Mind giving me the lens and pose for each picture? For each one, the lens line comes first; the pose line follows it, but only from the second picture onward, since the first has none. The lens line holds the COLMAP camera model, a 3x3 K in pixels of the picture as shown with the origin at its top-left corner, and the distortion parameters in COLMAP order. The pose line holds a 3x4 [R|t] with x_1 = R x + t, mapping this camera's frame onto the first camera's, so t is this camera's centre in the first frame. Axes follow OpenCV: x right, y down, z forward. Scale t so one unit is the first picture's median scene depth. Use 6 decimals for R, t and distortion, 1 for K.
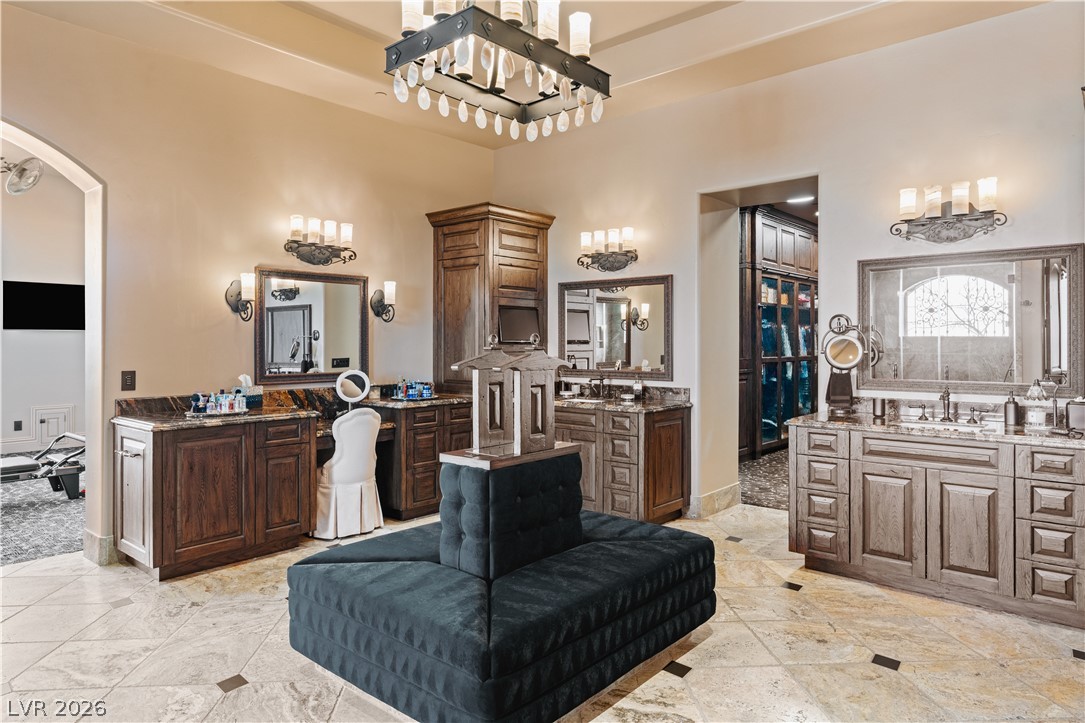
lens RADIAL K [[669.6, 0, 541.7], [0, 669.6, 341.7], [0, 0, 1]] dist [-0.002390, -0.000915]
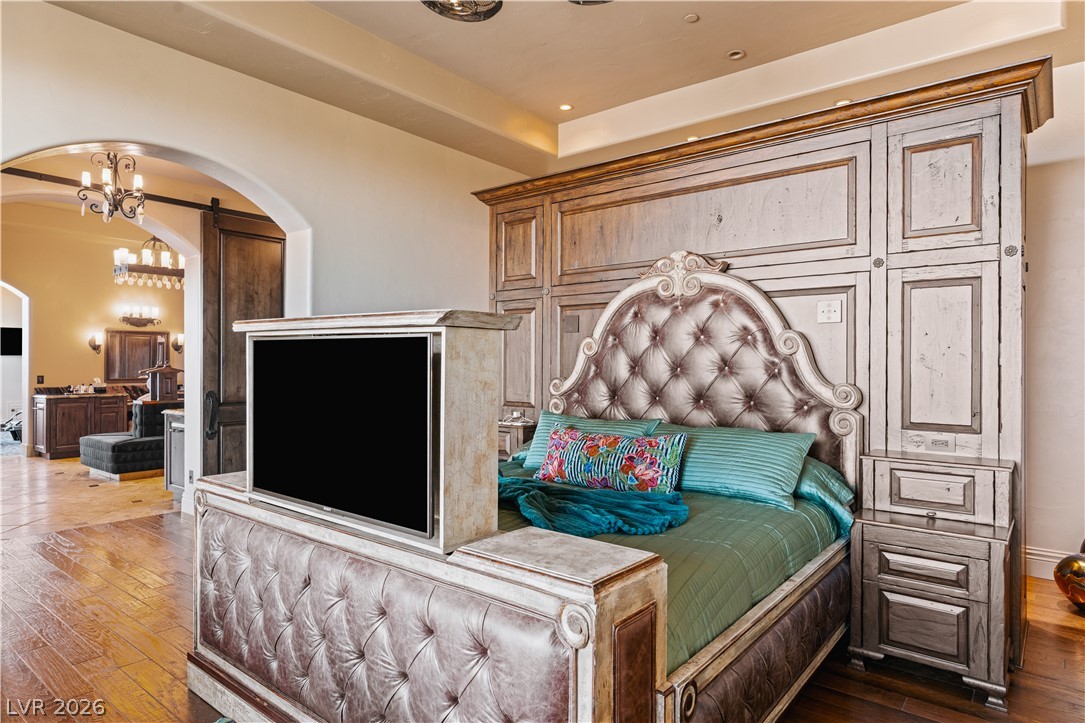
lens RADIAL K [[633.6, 0, 542.5], [0, 633.6, 361.5], [0, 0, 1]] dist [0.000655, 0.000304]
pose [[0.999441, 0.003159, 0.033270, 1.082610], [-0.003089, 0.999993, -0.002166, -0.006669], [-0.033276, 0.002062, 0.999444, -1.300879]]
